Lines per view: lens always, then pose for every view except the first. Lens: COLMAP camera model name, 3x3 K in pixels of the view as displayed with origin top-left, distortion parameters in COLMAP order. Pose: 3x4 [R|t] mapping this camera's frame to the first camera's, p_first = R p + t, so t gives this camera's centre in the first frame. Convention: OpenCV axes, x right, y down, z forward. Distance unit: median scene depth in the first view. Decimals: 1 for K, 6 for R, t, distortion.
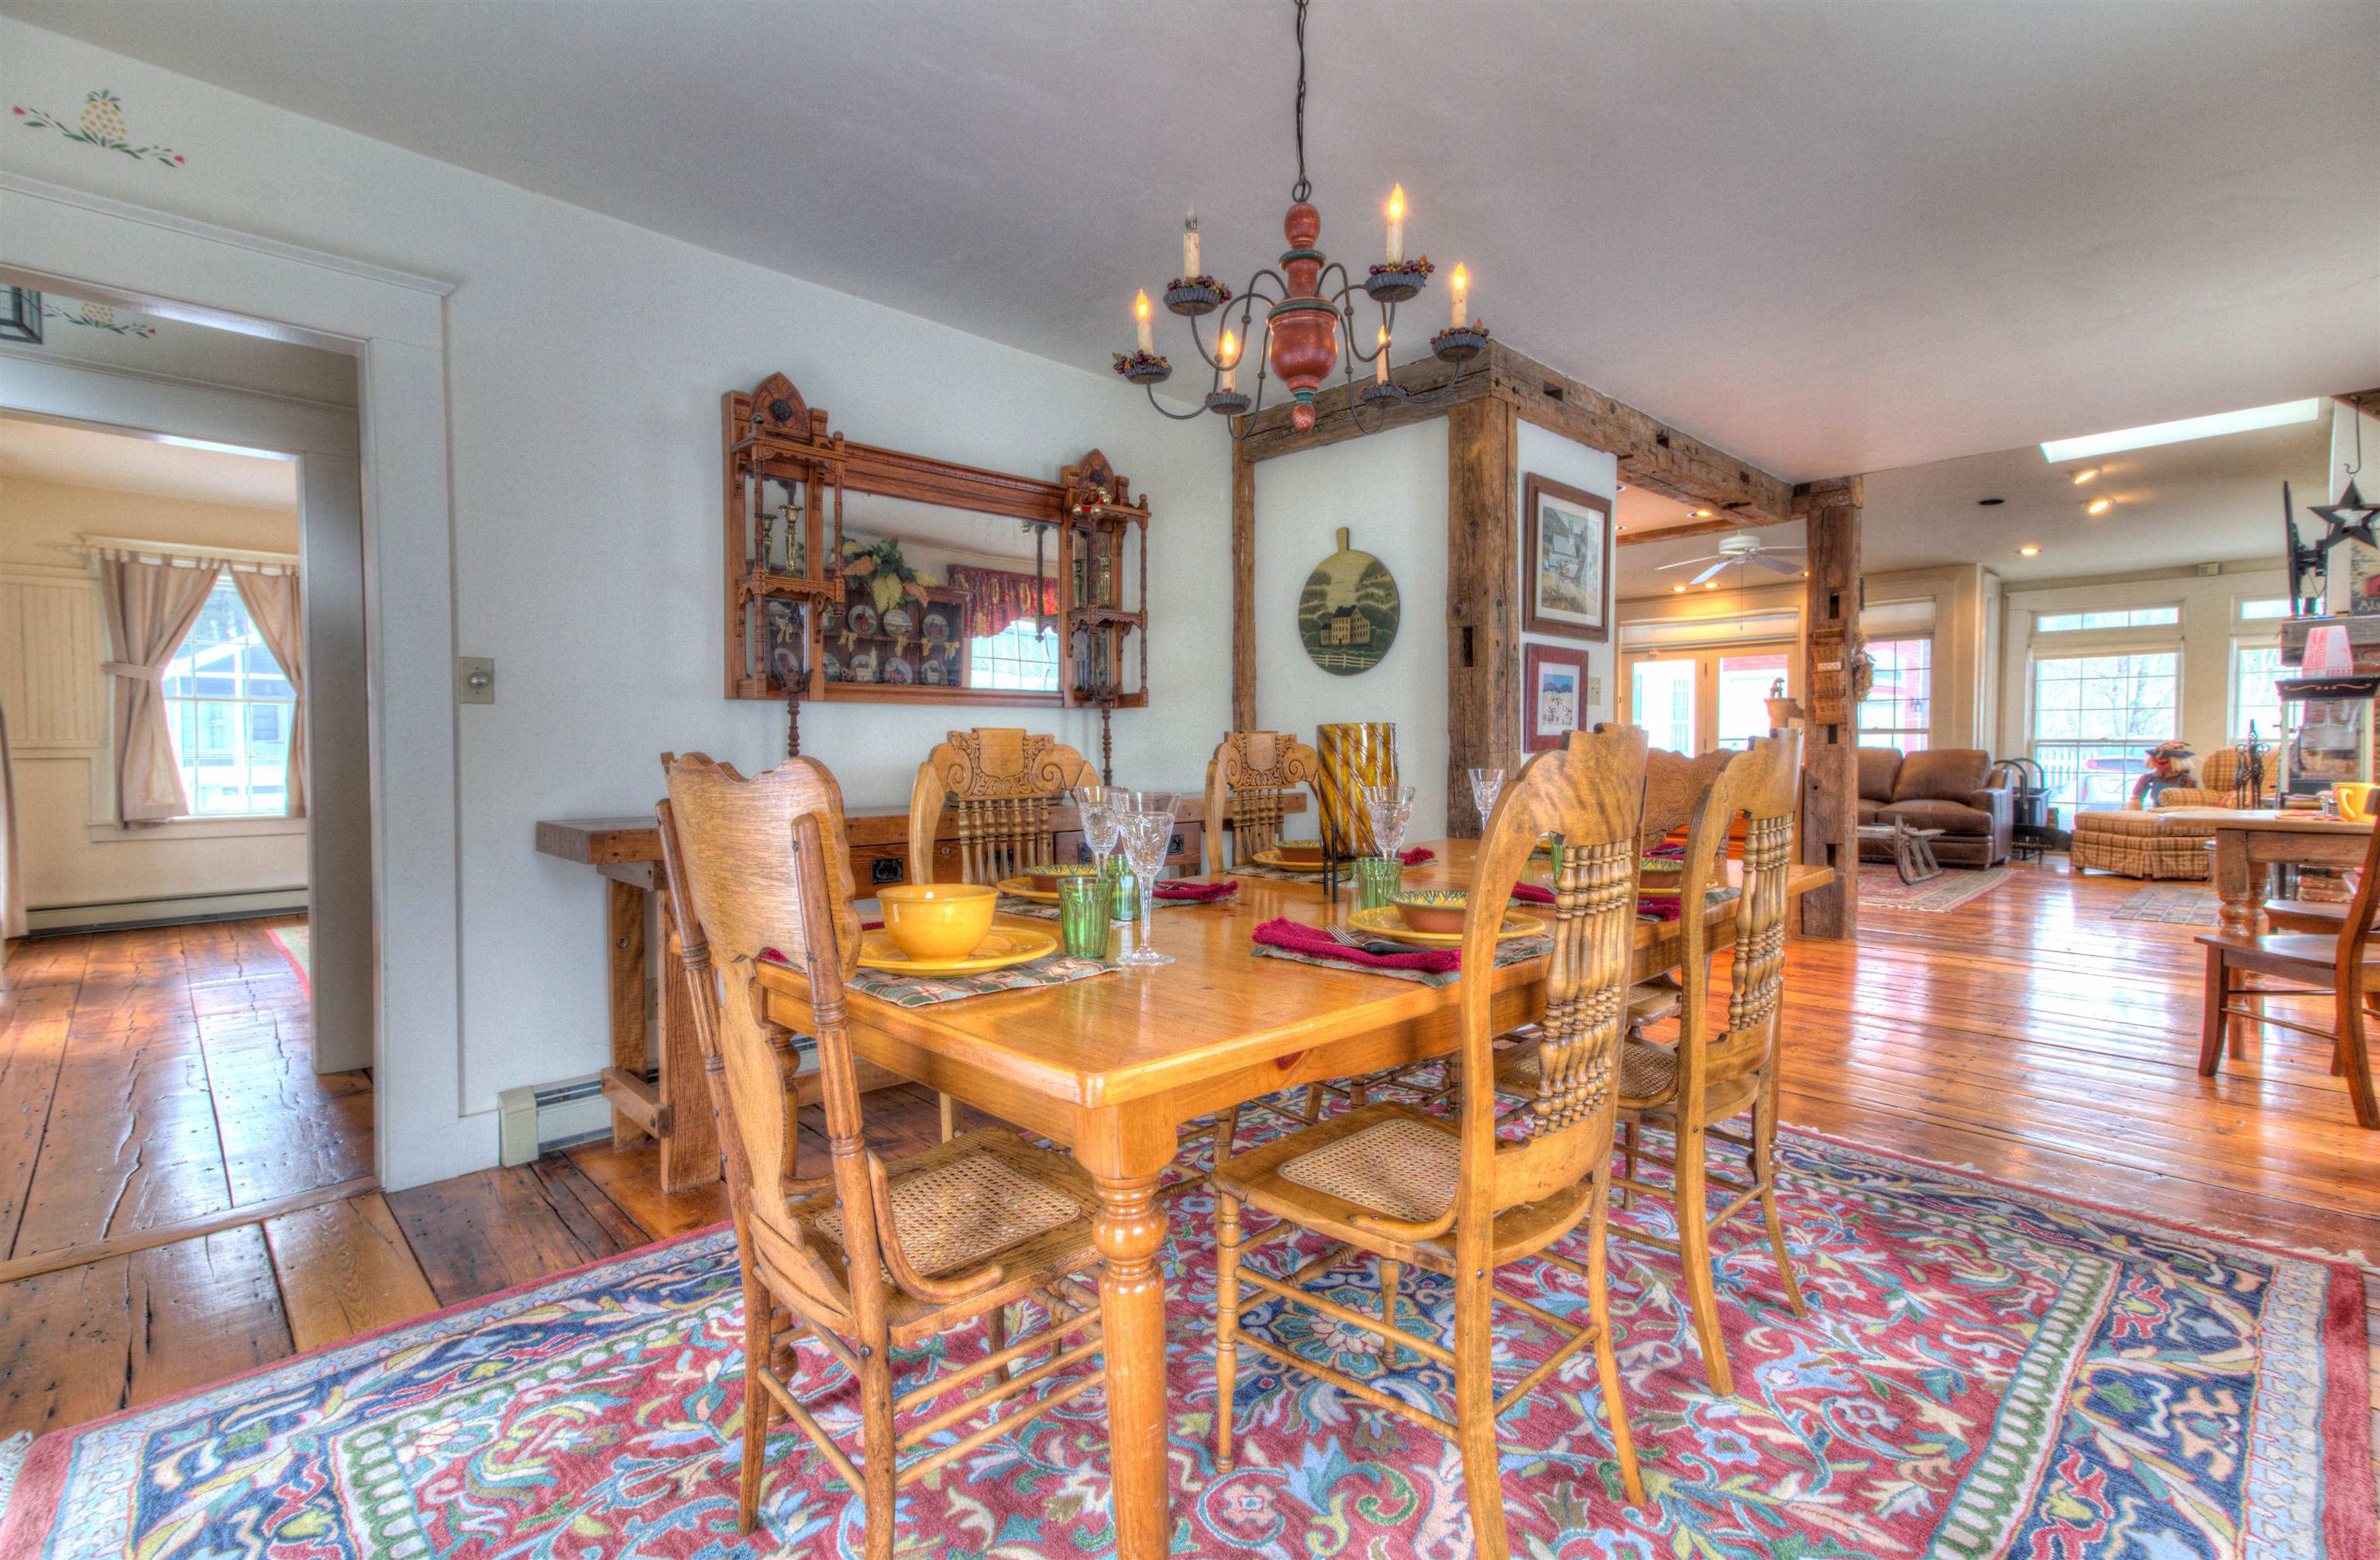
lens RADIAL K [[1075.7, 0, 1201.1], [0, 1075.7, 797.0], [0, 0, 1]] dist [0.005083, 0.000358]
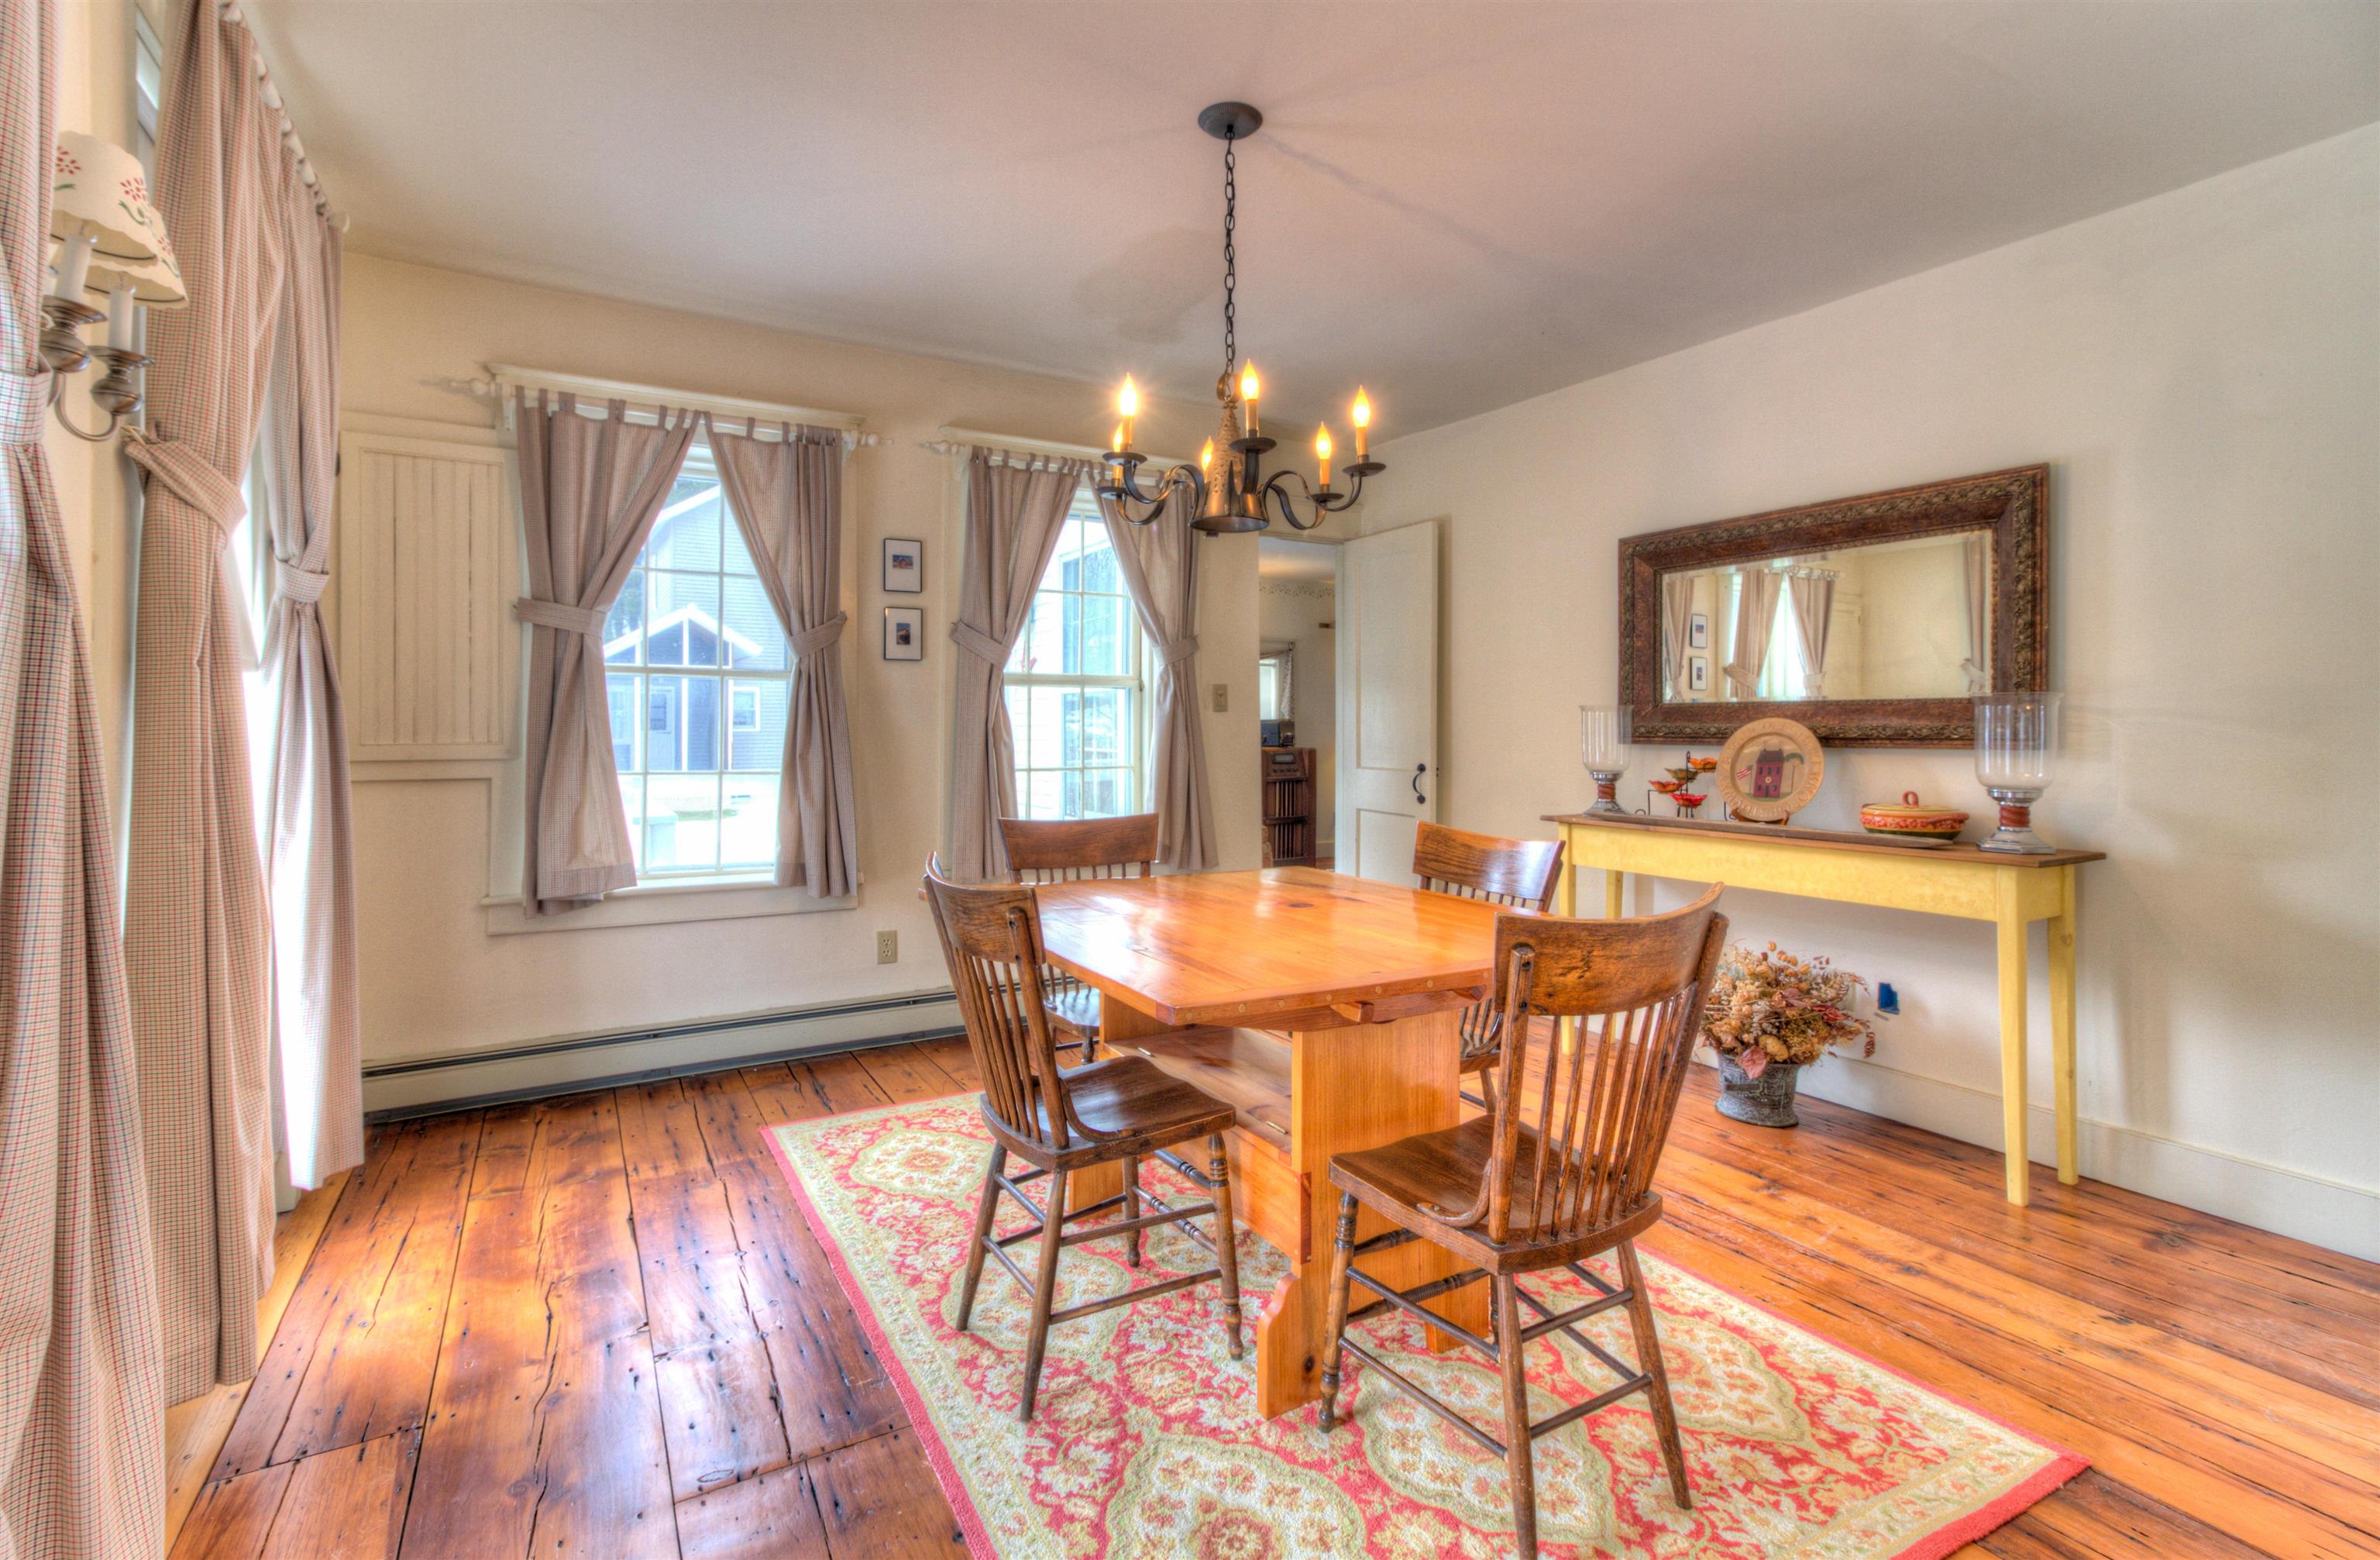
lens RADIAL K [[1075.7, 0, 1123.9], [0, 1075.7, 738.9], [0, 0, 1]] dist [0.005083, 0.000358]
pose [[0.957948, -0.004089, -0.286914, -0.565770], [-0.007401, 0.999214, -0.038950, -0.037960], [0.286848, 0.039436, 0.957164, 0.570458]]
